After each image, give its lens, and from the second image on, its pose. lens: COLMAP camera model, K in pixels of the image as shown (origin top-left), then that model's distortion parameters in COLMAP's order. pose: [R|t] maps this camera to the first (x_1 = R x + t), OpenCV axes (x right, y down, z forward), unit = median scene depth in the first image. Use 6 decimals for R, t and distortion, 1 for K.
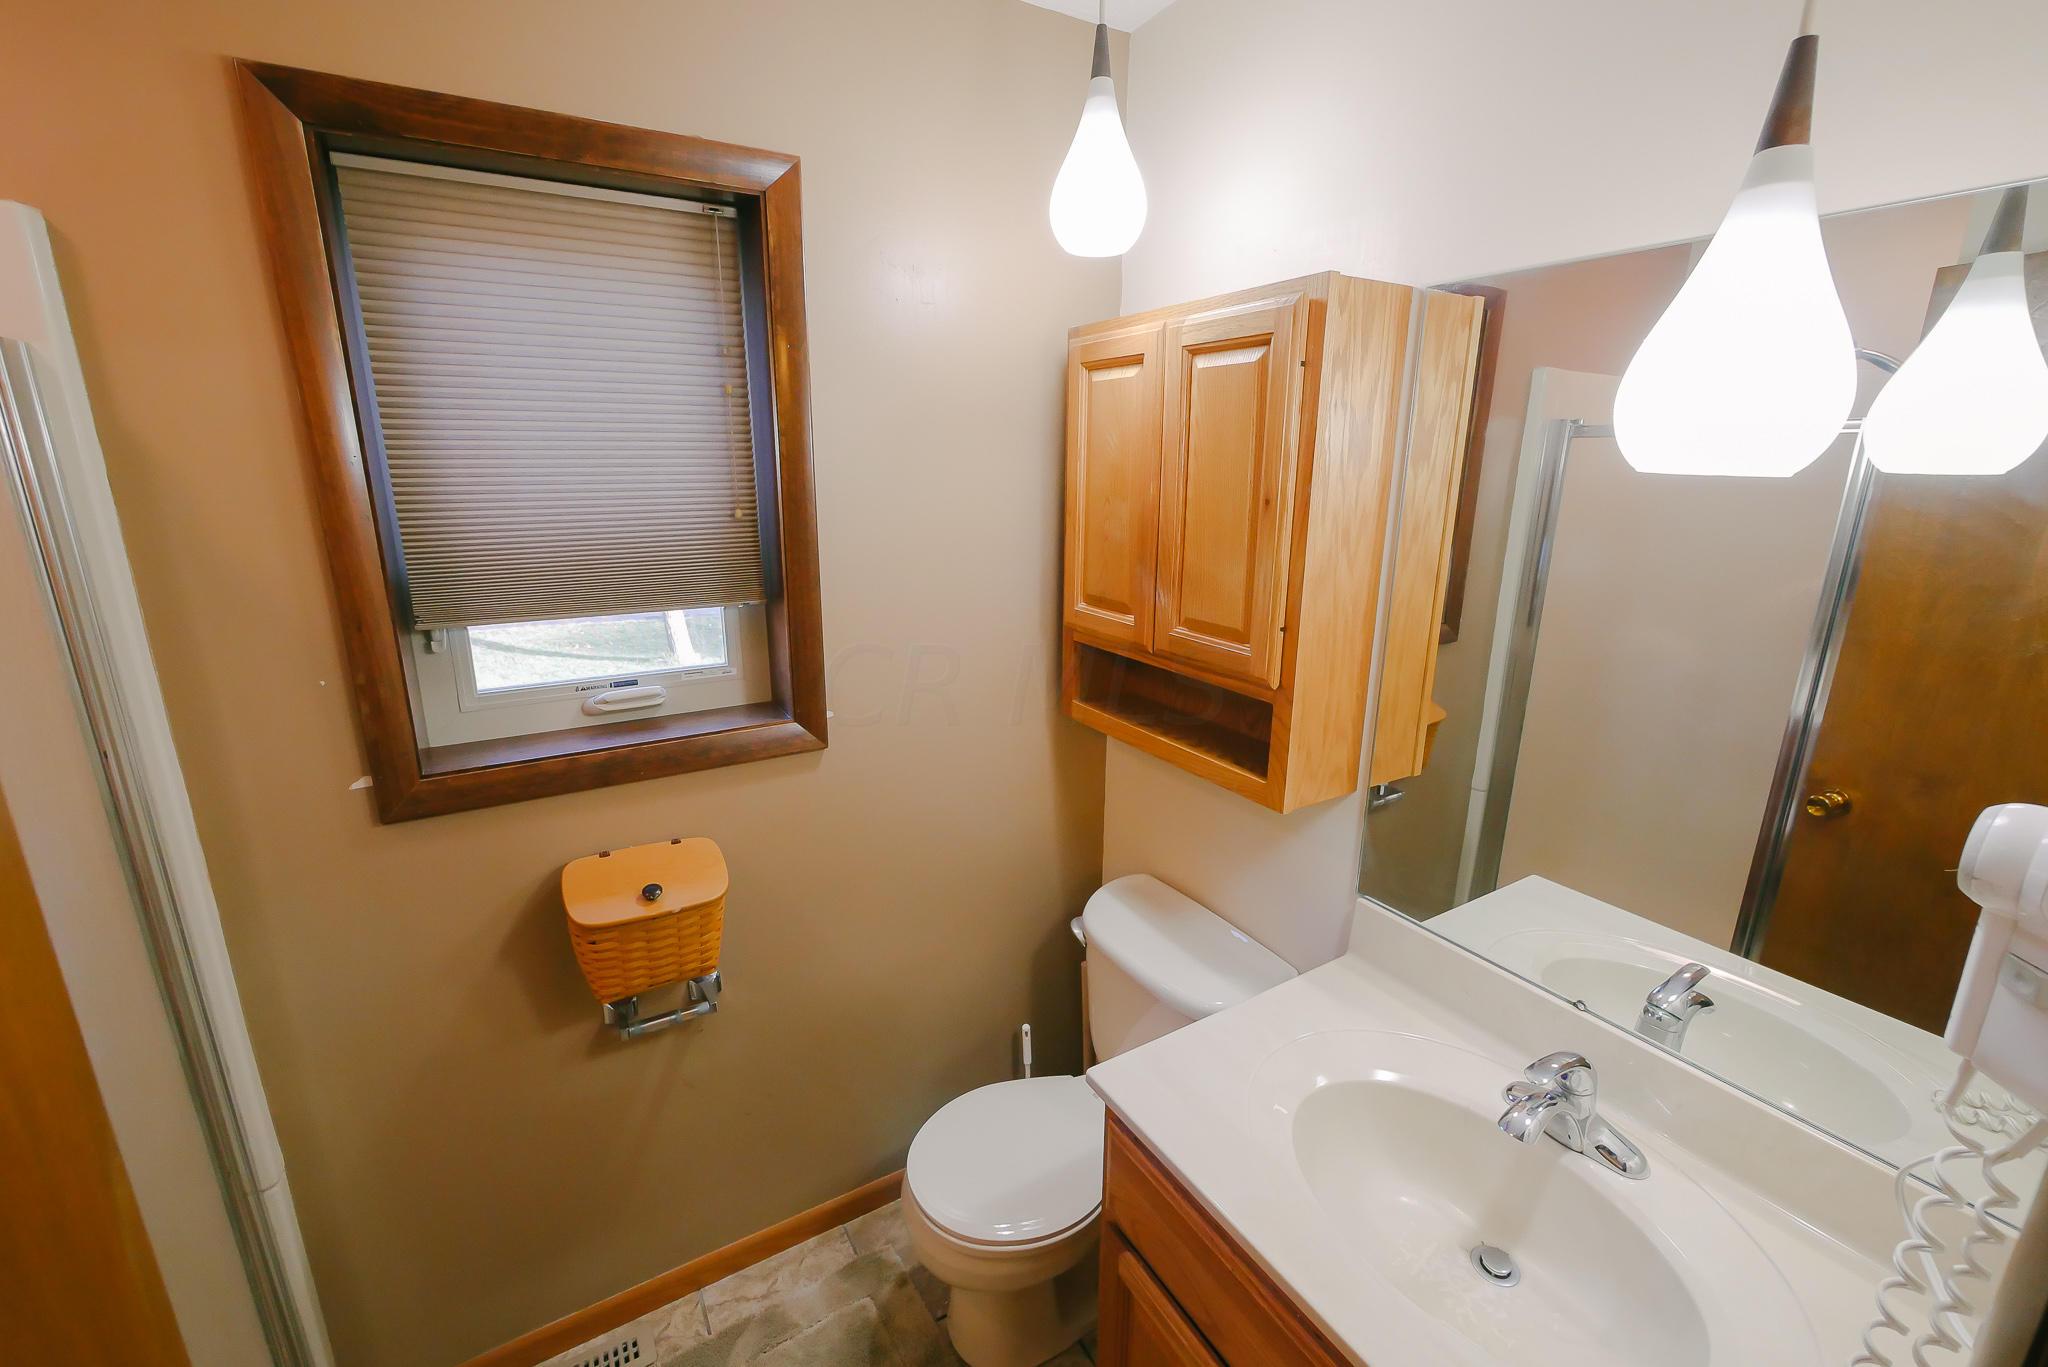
lens RADIAL K [[848.6, 0, 1022.4], [0, 848.6, 680.9], [0, 0, 1]] dist [-0.003932, 0.000007]
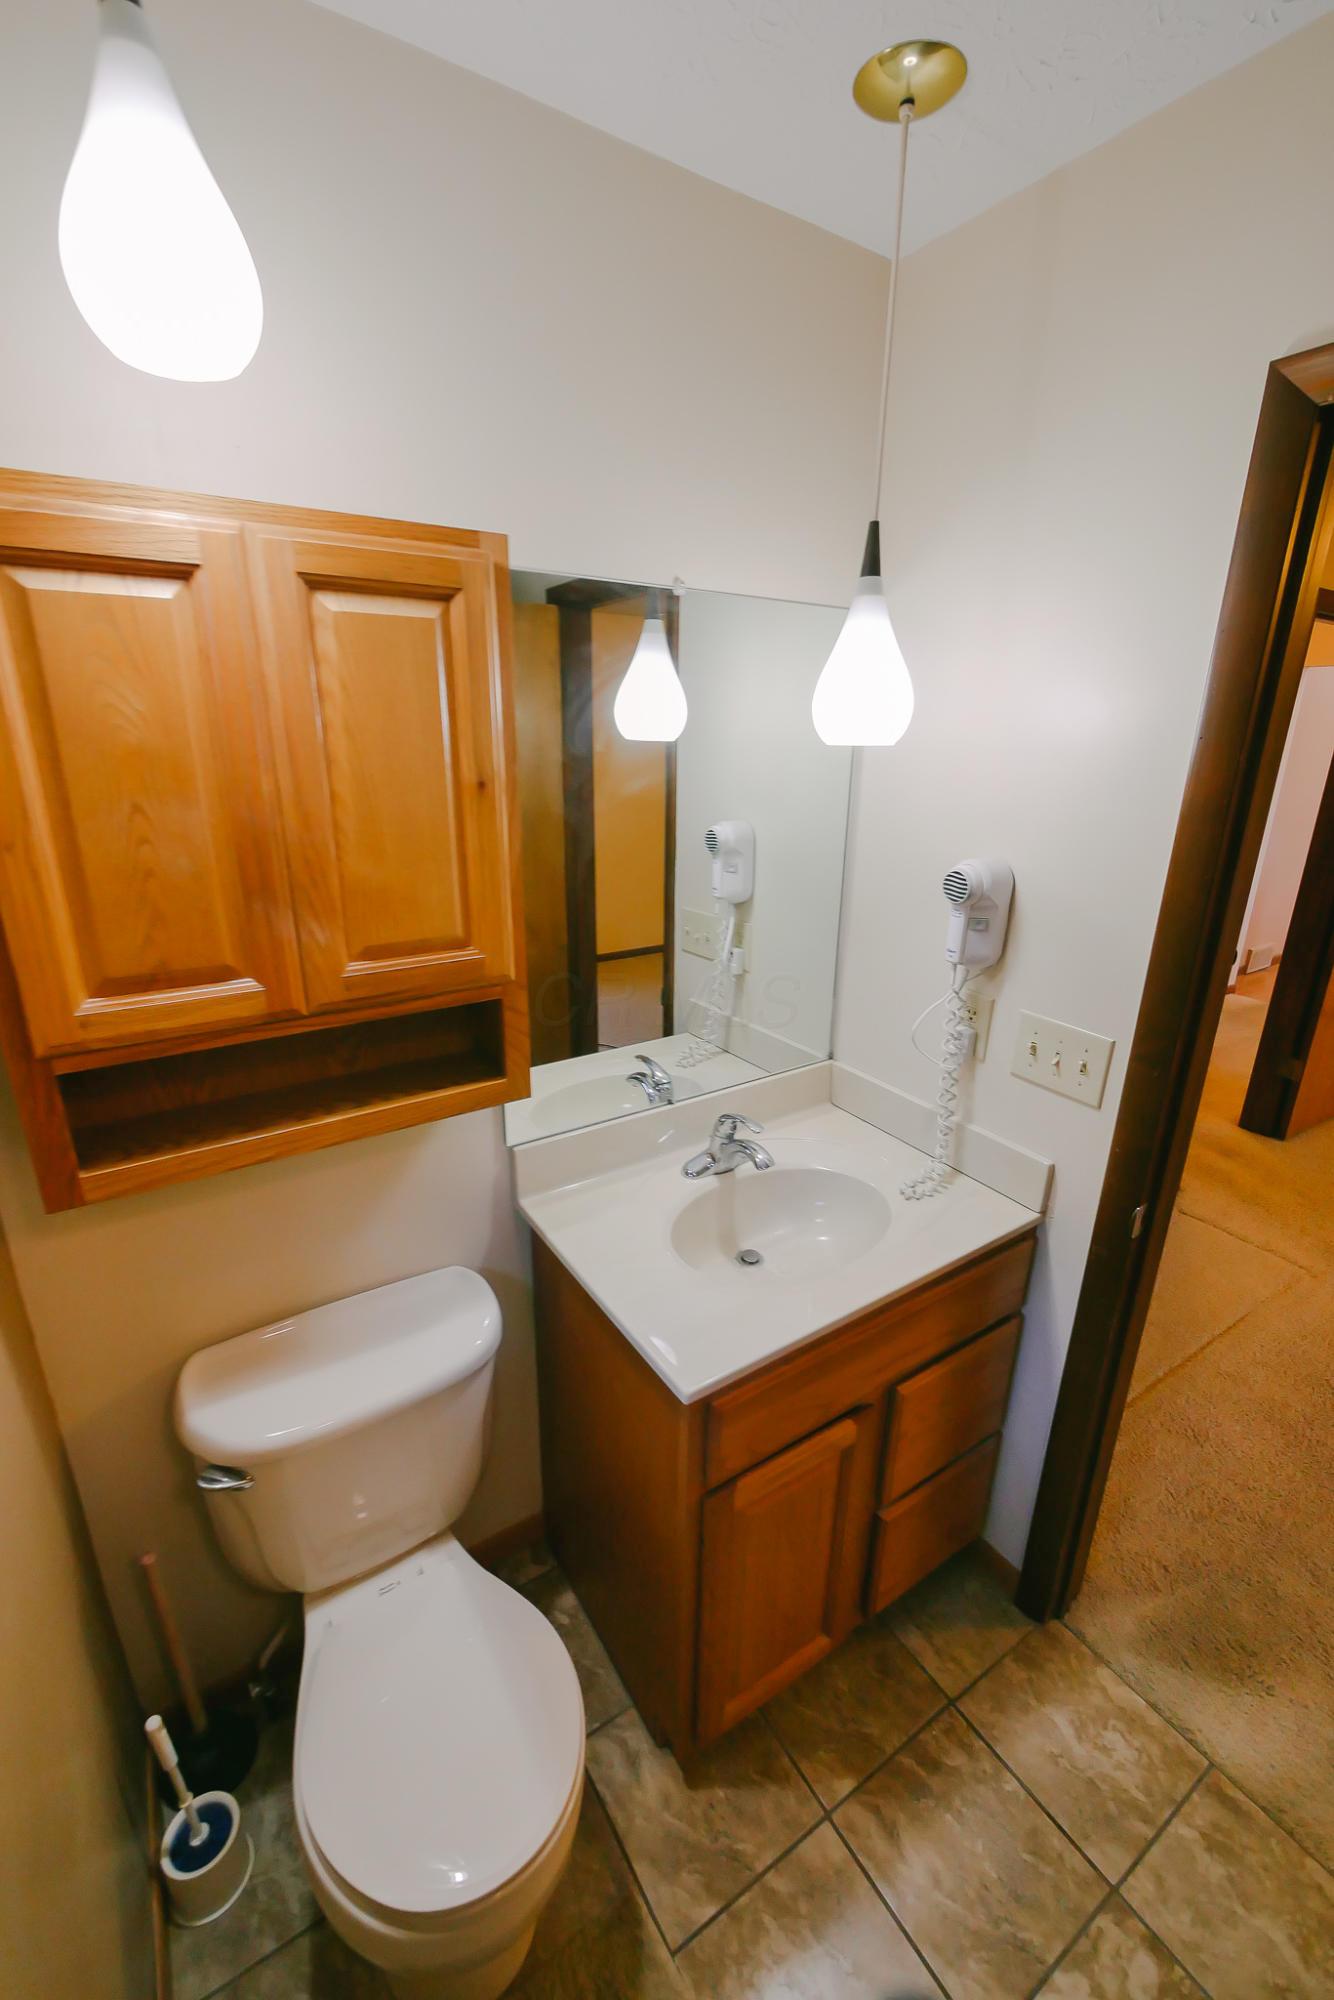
lens RADIAL K [[840.0, 0, 667.0], [0, 840.0, 1000.0], [0, 0, 1]] dist [-0.008750, 0.000192]
pose [[-0.042629, -0.323999, 0.945097, -0.545477], [0.237980, 0.915436, 0.324565, -0.210562], [-0.970334, 0.238750, 0.038081, 0.715342]]
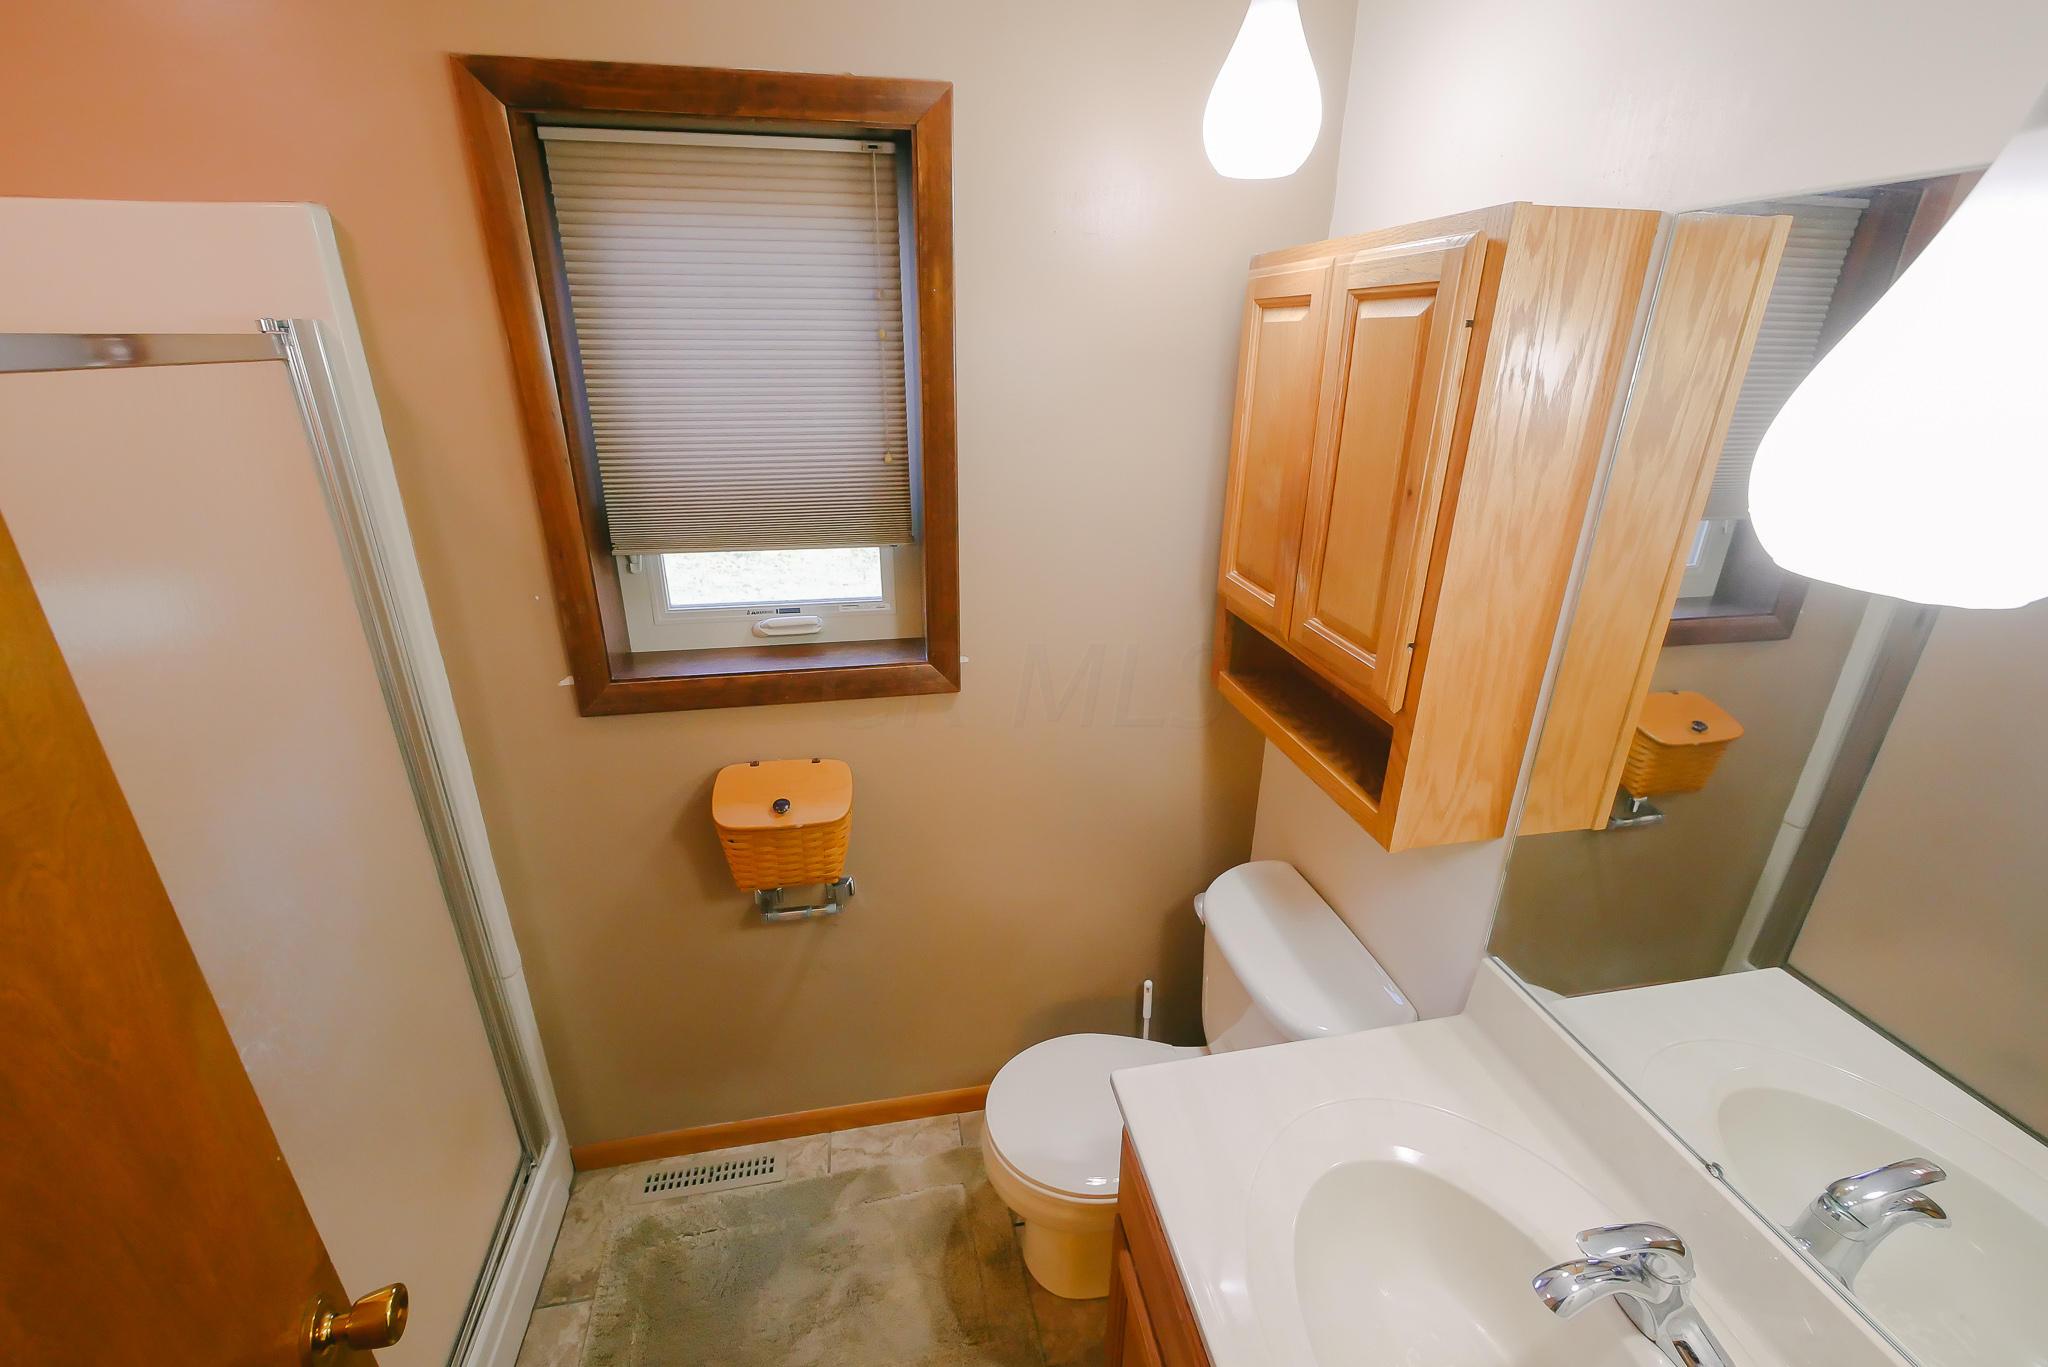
lens RADIAL K [[848.6, 0, 1022.4], [0, 848.6, 680.9], [0, 0, 1]] dist [-0.003932, 0.000007]
pose [[0.940321, 0.130680, -0.314195, 0.186902], [-0.091154, 0.986310, 0.137419, -0.093953], [0.327852, -0.100578, 0.939360, 0.069247]]
